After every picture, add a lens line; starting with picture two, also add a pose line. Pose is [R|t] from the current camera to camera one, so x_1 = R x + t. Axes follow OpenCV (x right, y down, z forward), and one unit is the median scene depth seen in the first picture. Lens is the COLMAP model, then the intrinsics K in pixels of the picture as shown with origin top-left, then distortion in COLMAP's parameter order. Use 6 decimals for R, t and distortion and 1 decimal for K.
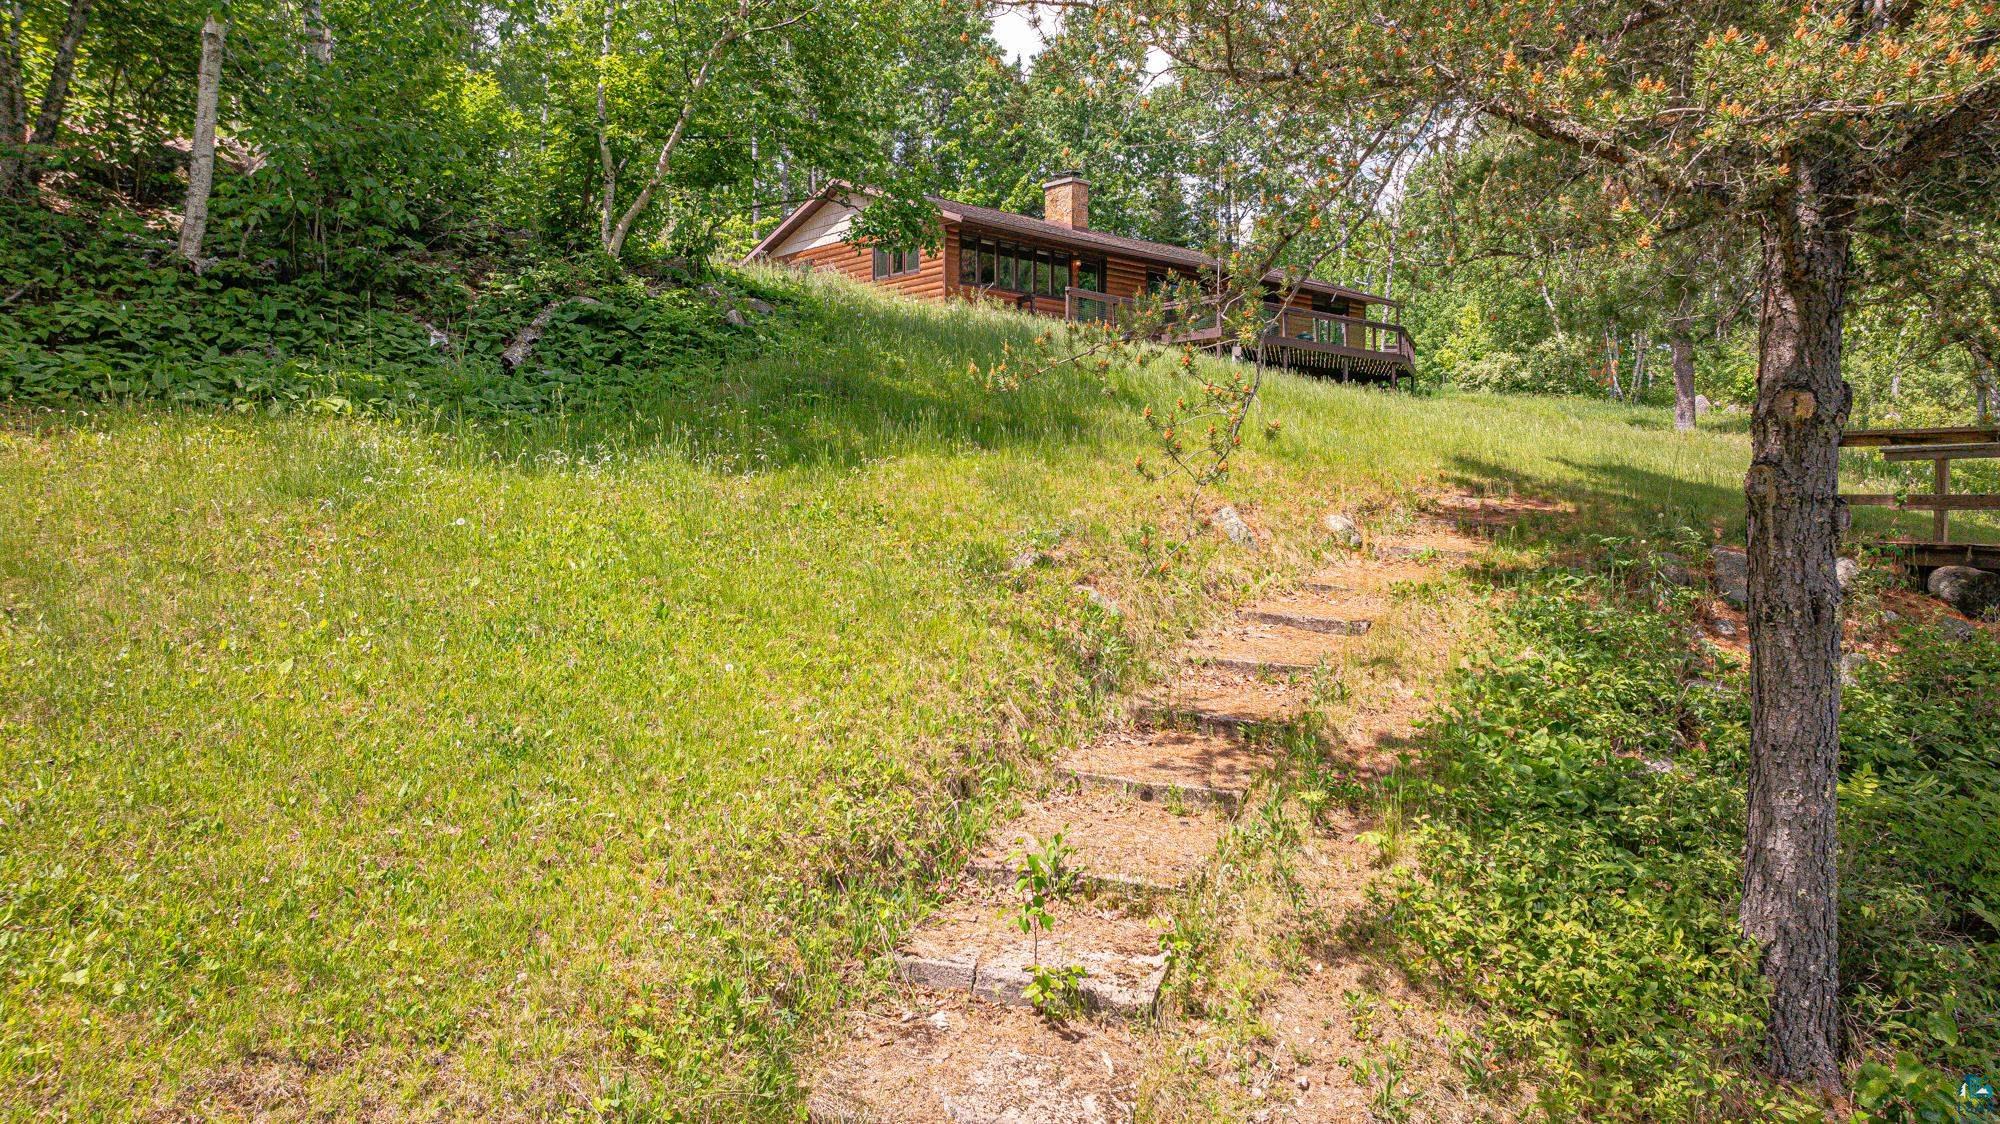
lens RADIAL K [[1409.2, 0, 1000.3], [0, 1409.2, 565.6], [0, 0, 1]] dist [-0.036082, 0.037948]
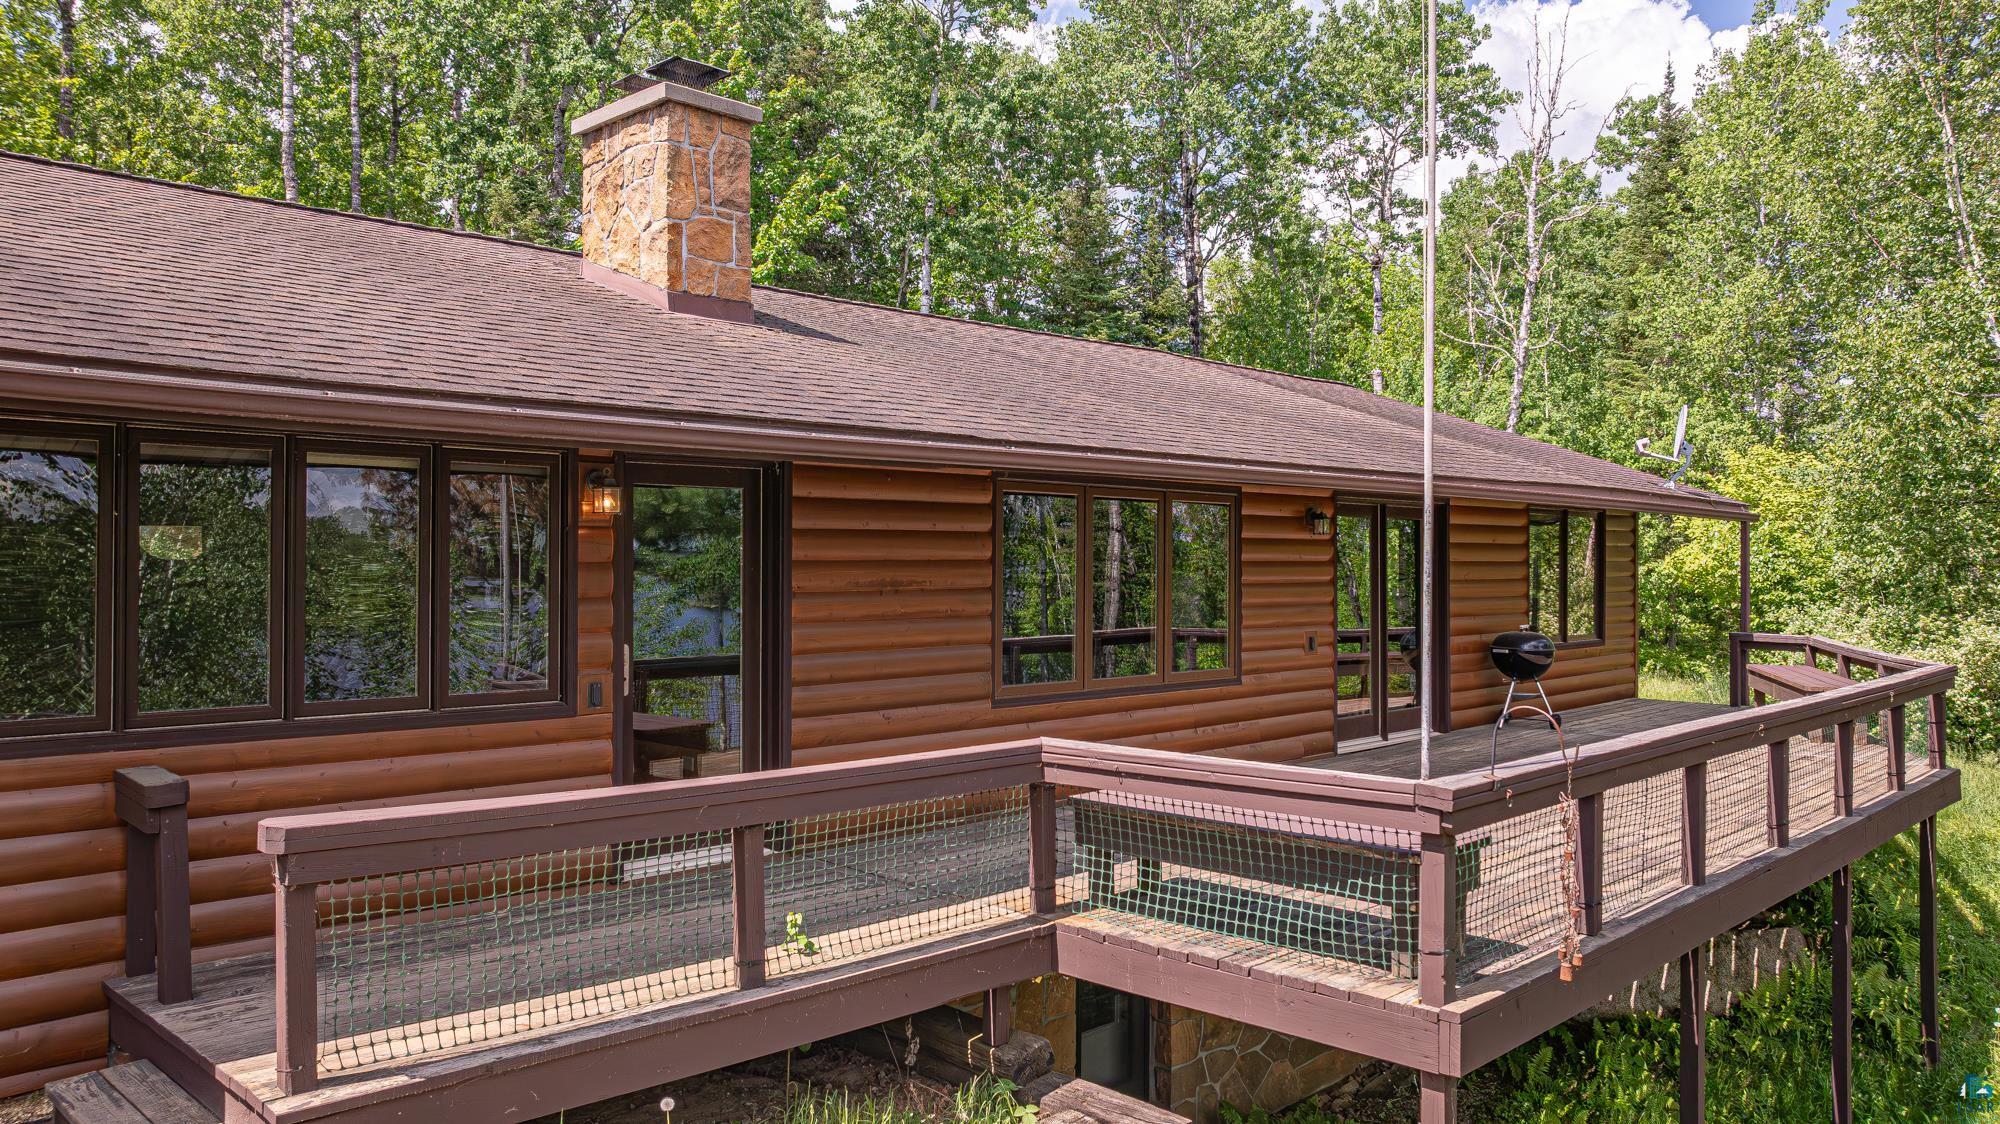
lens RADIAL K [[1409.2, 0, 1002.5], [0, 1409.2, 555.2], [0, 0, 1]] dist [-0.036082, 0.037948]
pose [[0.998233, -0.005110, 0.059208, 0.053240], [0.007090, 0.999421, -0.033289, -0.111052], [-0.059004, 0.033650, 0.997690, 0.448452]]
